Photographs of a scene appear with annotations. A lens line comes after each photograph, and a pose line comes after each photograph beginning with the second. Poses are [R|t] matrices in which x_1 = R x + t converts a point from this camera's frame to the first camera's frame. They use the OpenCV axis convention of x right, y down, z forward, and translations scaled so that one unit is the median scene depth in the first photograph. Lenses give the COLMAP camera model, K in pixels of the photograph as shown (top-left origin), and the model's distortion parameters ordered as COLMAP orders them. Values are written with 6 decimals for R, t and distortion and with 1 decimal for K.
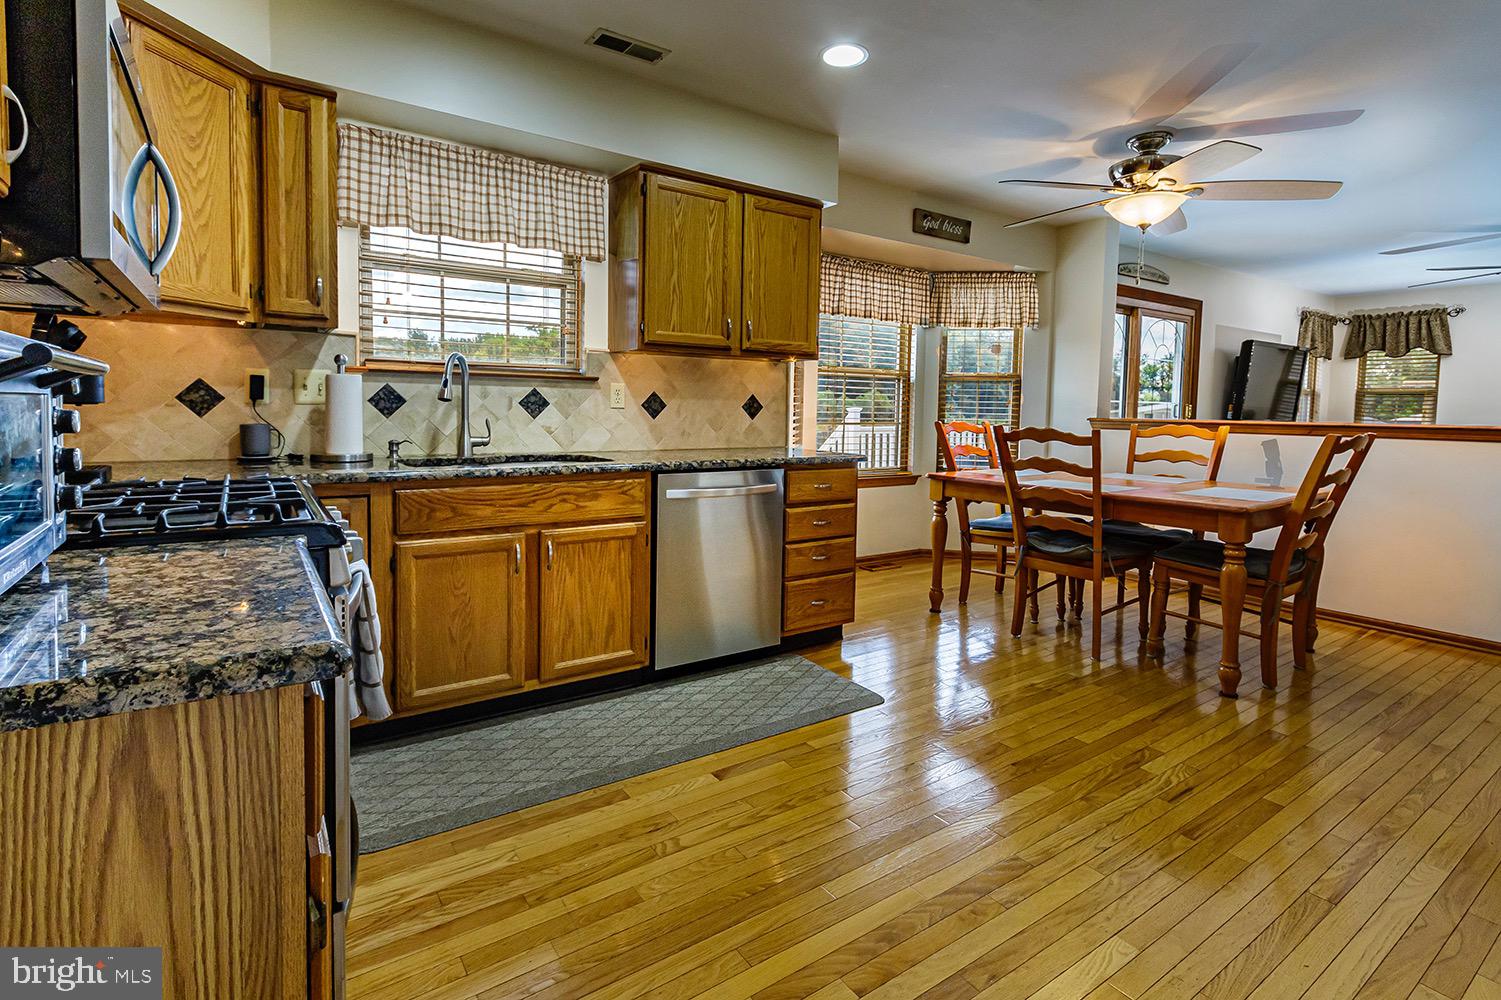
lens RADIAL K [[707.1, 0, 744.4], [0, 707.1, 452.0], [0, 0, 1]] dist [0.003001, 0.000657]
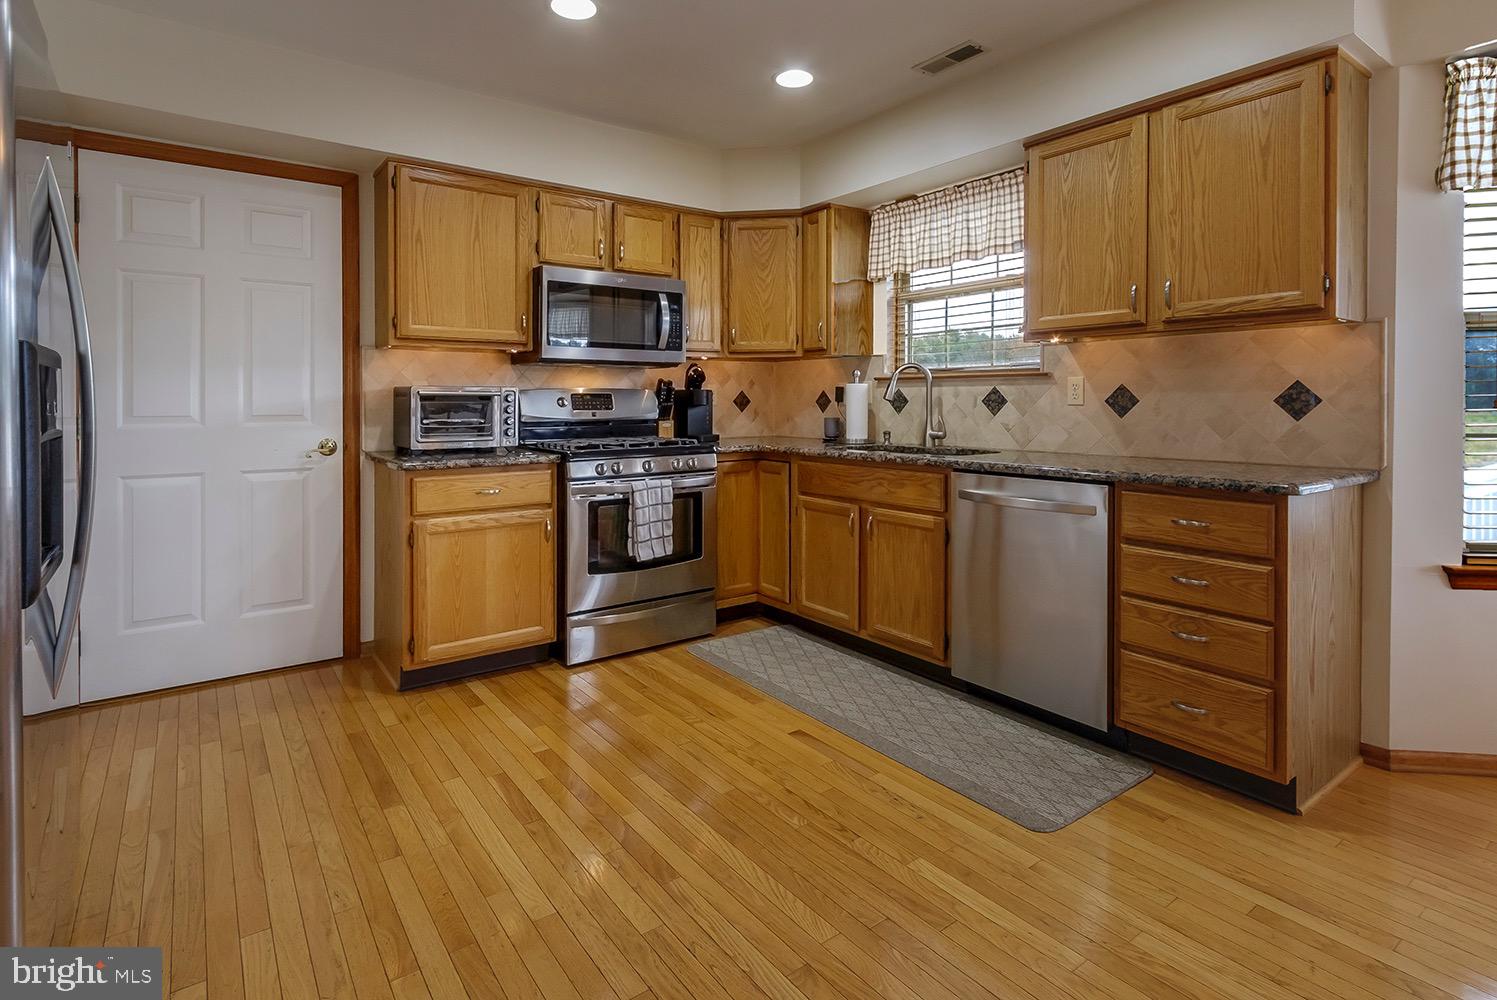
lens RADIAL K [[772.3, 0, 743.8], [0, 772.3, 408.7], [0, 0, 1]] dist [0.000705, -0.000057]
pose [[0.029366, -0.008259, -0.999535, 0.829647], [-0.061323, 0.998067, -0.010048, -0.023786], [0.997686, 0.061590, 0.028803, 0.599410]]
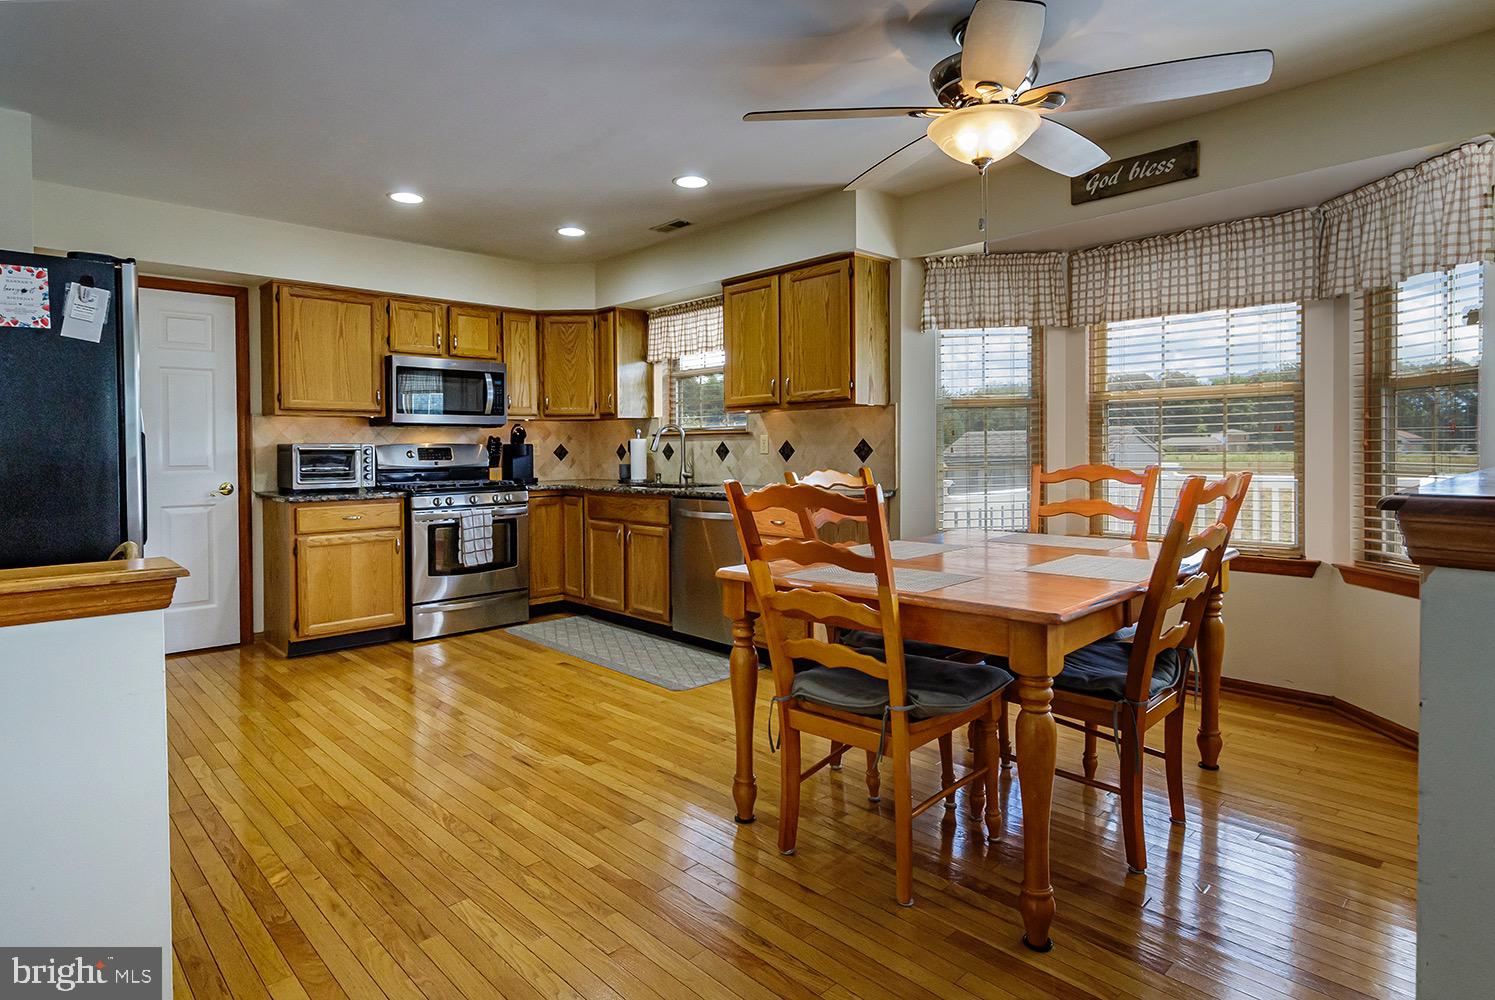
lens RADIAL K [[824.1, 0, 764.0], [0, 824.1, 464.6], [0, 0, 1]] dist [0.003936, 0.000600]
pose [[0.169734, -0.000636, -0.985490, 1.452417], [-0.051117, 0.998648, -0.009449, -0.028765], [0.984163, 0.051979, 0.169472, 0.790429]]
